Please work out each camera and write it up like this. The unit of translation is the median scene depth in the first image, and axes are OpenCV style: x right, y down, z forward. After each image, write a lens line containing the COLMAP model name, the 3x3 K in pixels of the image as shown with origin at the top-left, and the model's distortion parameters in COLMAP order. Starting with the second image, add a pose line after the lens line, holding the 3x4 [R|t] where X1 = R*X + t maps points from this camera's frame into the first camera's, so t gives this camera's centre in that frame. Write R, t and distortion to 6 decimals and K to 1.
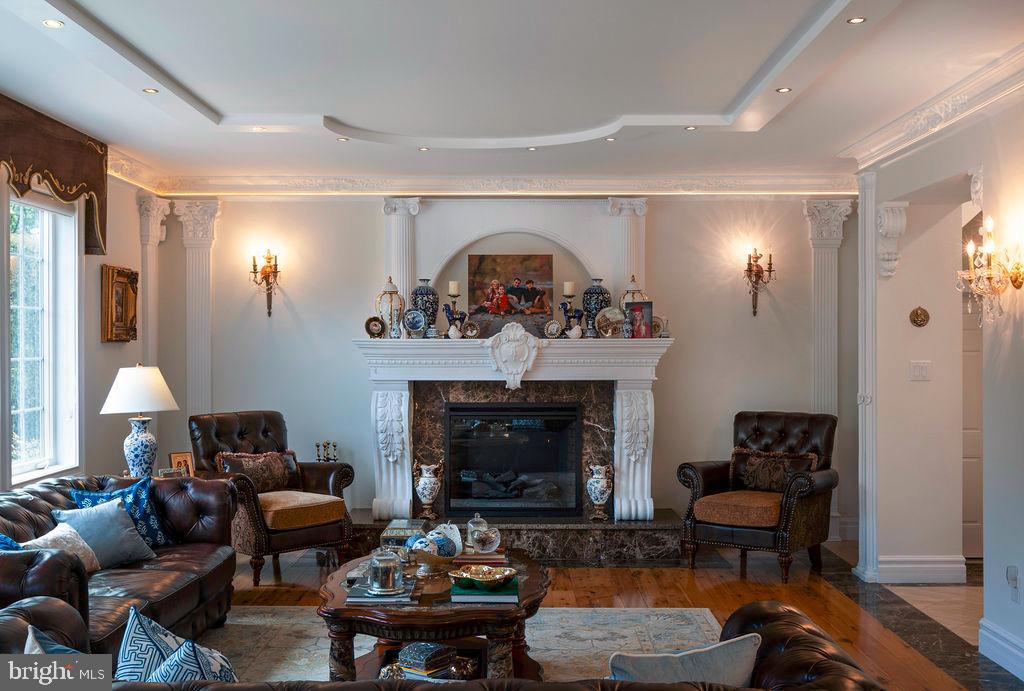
lens RADIAL K [[1013.4, 0, 512.0], [0, 1013.4, 345.5], [0, 0, 1]] dist [0.003462, -0.015891]
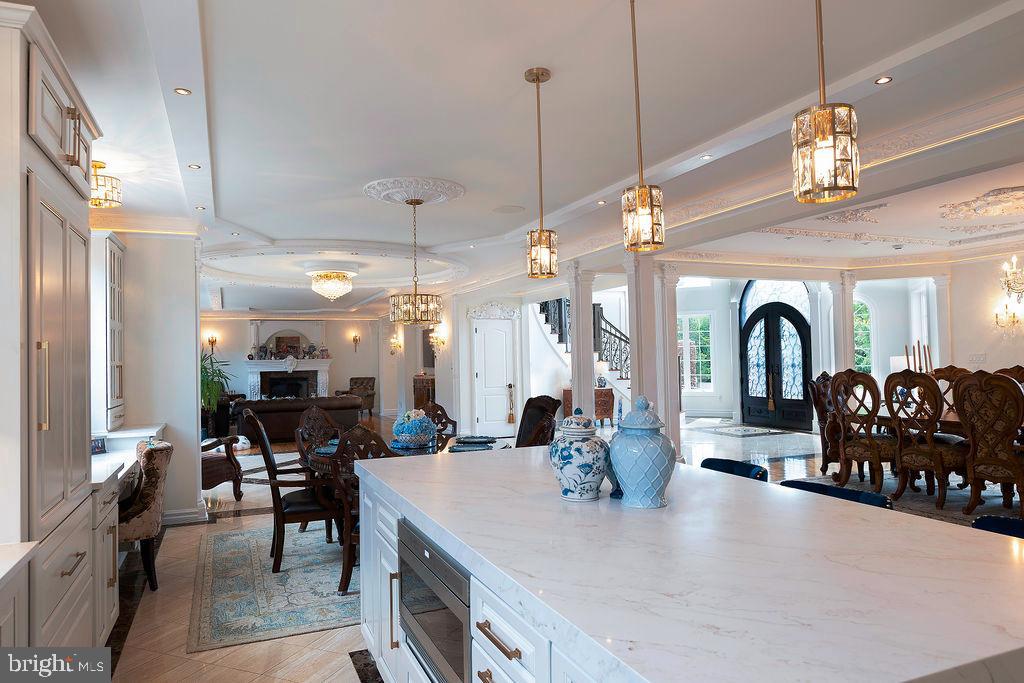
lens RADIAL K [[674.5, 0, 512.0], [0, 674.5, 341.5], [0, 0, 1]] dist [0.000660, 0.000329]
pose [[0.918156, -0.005631, 0.396179, -0.230136], [0.018353, 0.999430, -0.028329, 0.012178], [-0.395794, 0.033282, 0.917736, -1.606162]]
